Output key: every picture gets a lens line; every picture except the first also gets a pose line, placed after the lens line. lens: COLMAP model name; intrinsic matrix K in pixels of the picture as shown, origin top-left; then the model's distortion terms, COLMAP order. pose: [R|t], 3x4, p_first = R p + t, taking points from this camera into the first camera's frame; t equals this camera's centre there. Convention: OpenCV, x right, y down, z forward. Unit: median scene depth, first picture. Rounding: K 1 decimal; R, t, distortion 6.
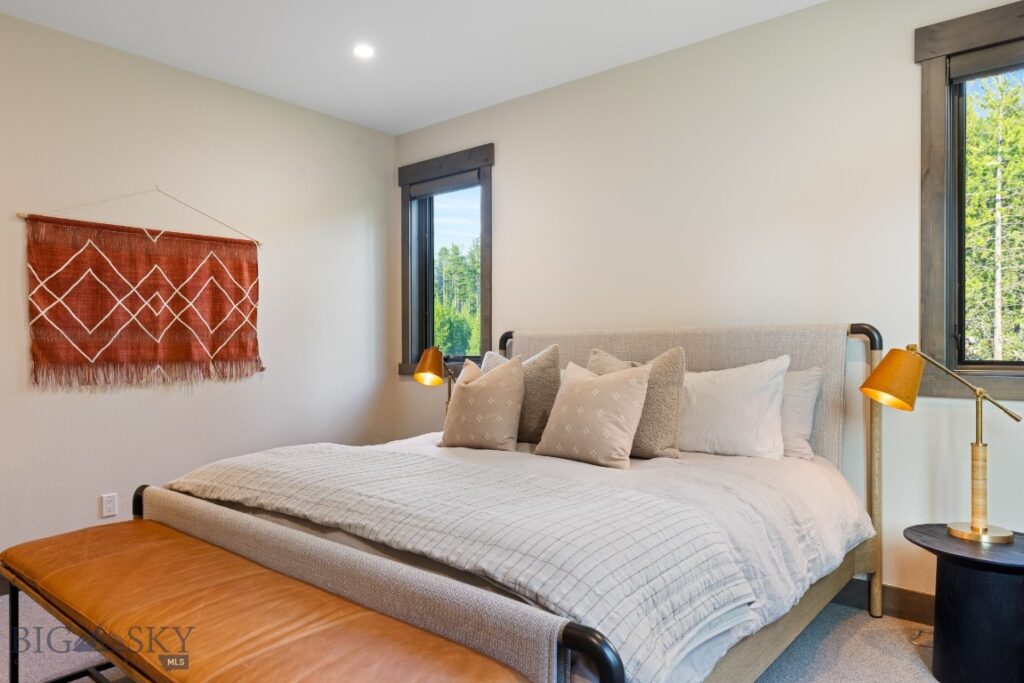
lens RADIAL K [[663.8, 0, 512.0], [0, 663.8, 341.5], [0, 0, 1]] dist [0.004427, 0.000768]
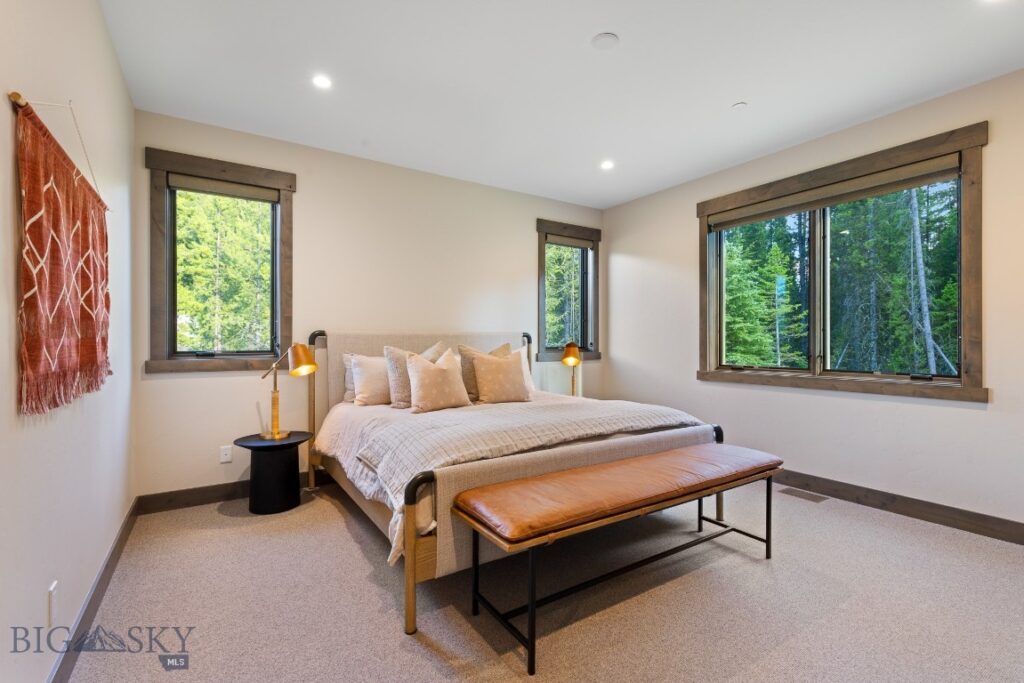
lens RADIAL K [[463.0, 0, 512.0], [0, 463.0, 341.5], [0, 0, 1]] dist [-0.000922, -0.000231]
pose [[0.290098, 0.002581, 0.956993, -0.859678], [-0.004222, 0.999990, -0.001418, 0.005183], [-0.956988, -0.003629, 0.290106, 0.452246]]
